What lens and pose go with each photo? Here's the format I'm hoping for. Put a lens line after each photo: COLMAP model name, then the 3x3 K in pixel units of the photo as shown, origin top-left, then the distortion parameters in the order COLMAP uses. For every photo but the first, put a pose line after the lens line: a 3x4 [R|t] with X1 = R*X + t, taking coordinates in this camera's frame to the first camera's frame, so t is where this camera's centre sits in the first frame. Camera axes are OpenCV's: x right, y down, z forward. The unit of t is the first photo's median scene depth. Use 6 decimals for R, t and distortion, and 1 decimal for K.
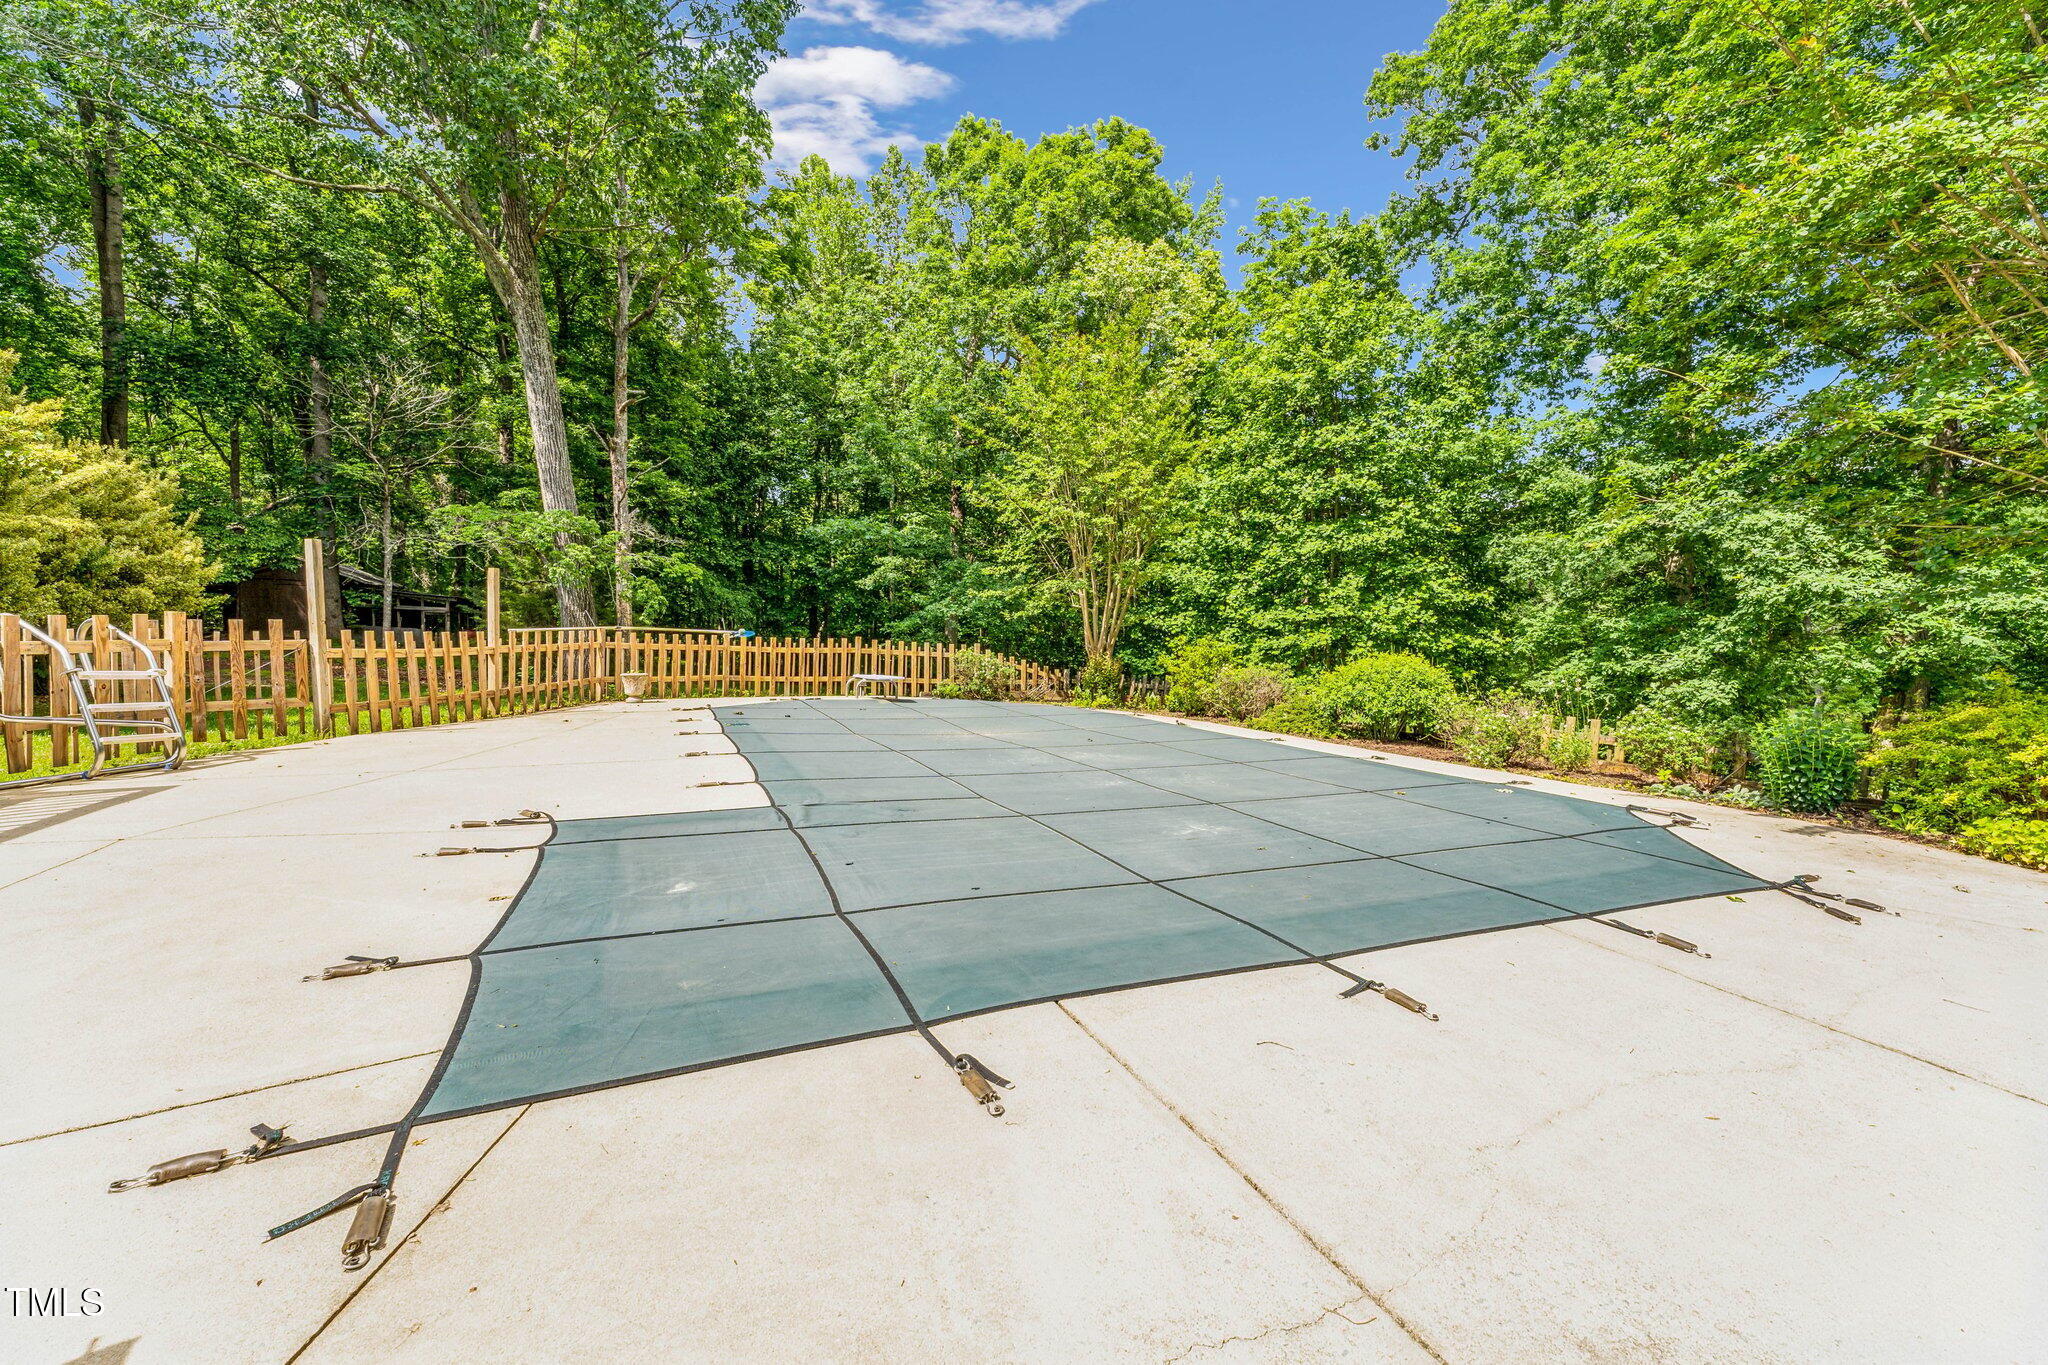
lens RADIAL K [[848.1, 0, 1008.9], [0, 848.1, 649.7], [0, 0, 1]] dist [0.002907, 0.000129]
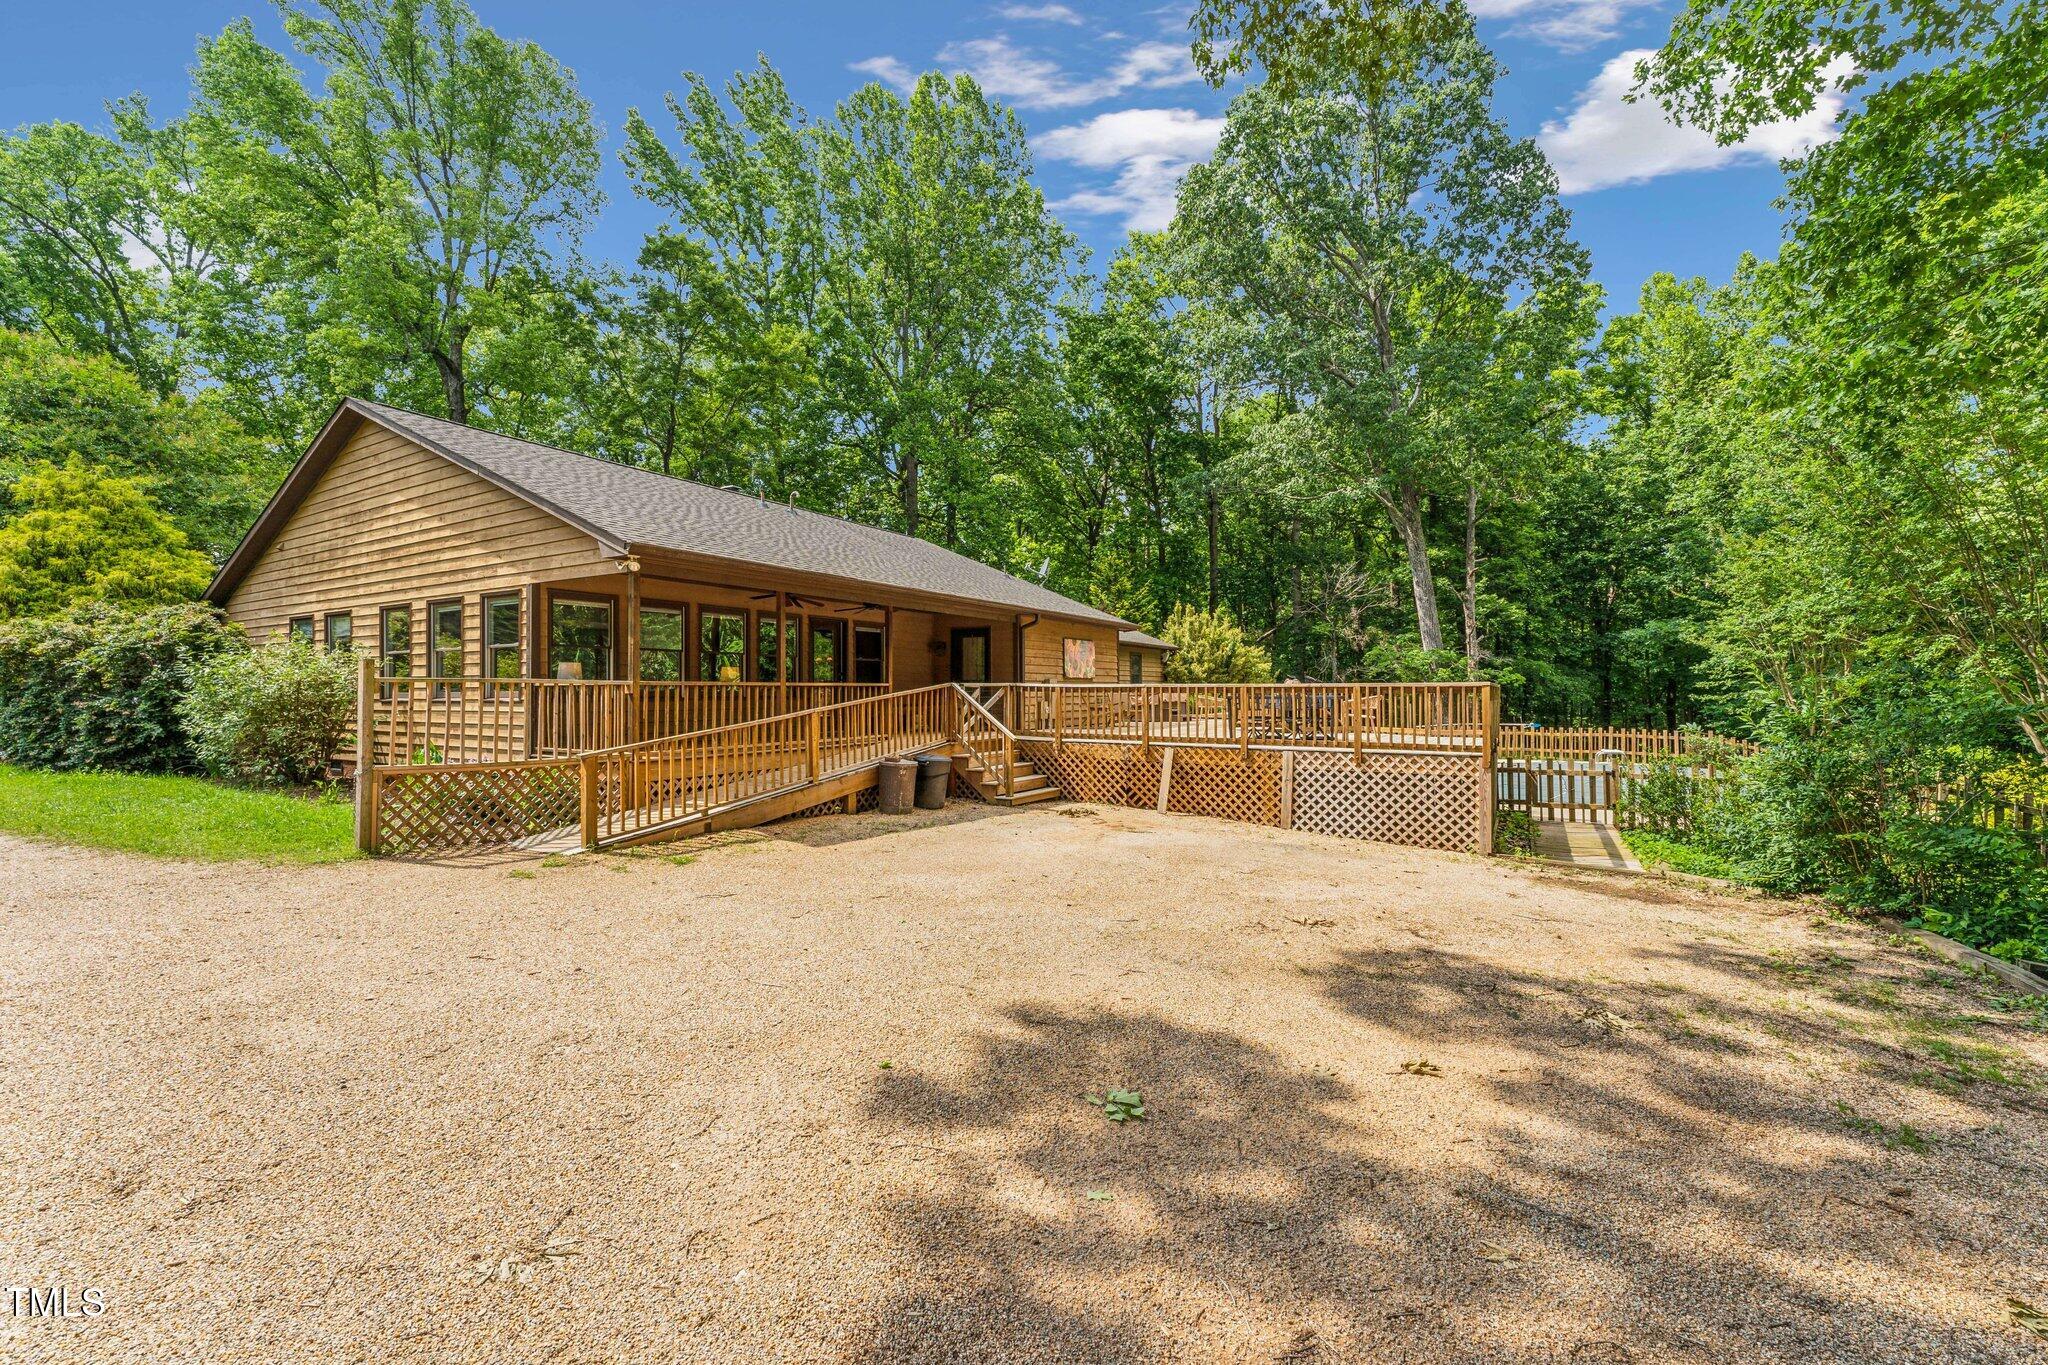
lens RADIAL K [[830.0, 0, 1022.4], [0, 830.0, 705.2], [0, 0, 1]] dist [-0.016577, -0.000038]
pose [[0.588262, -0.014345, -0.808543, 0.288599], [-0.004166, 0.999776, -0.020769, -0.012380], [0.808660, 0.015586, 0.588070, -0.566157]]
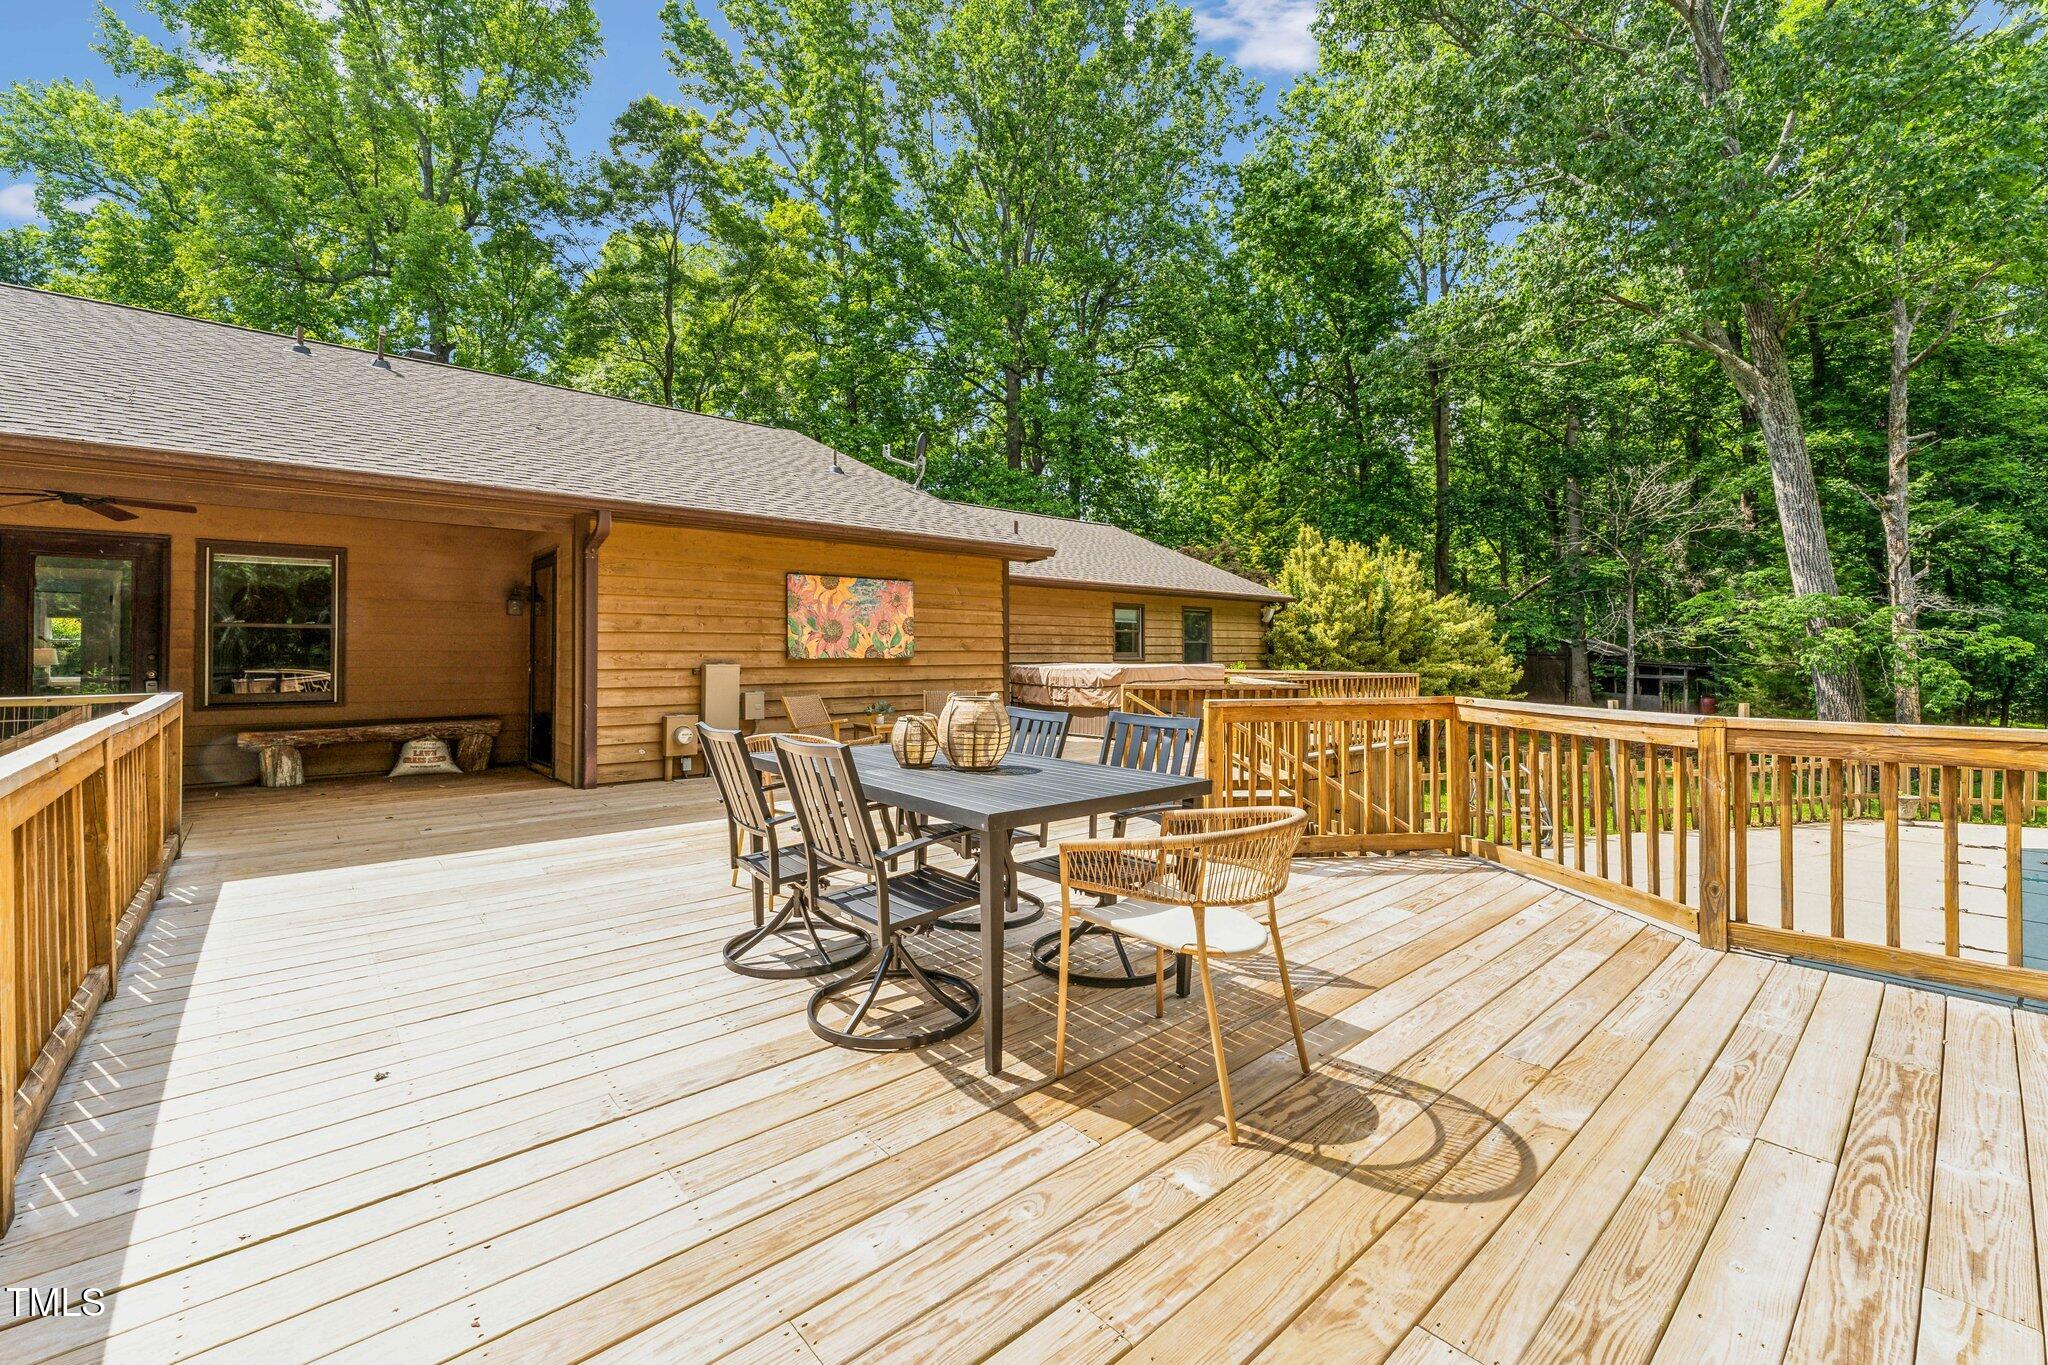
lens RADIAL K [[839.7, 0, 1020.8], [0, 839.7, 663.8], [0, 0, 1]] dist [0.002253, 0.000427]
pose [[0.318817, -0.019318, -0.947619, 0.082161], [-0.013026, 0.999609, -0.024760, -0.041758], [0.947727, 0.020237, 0.318441, -0.146666]]
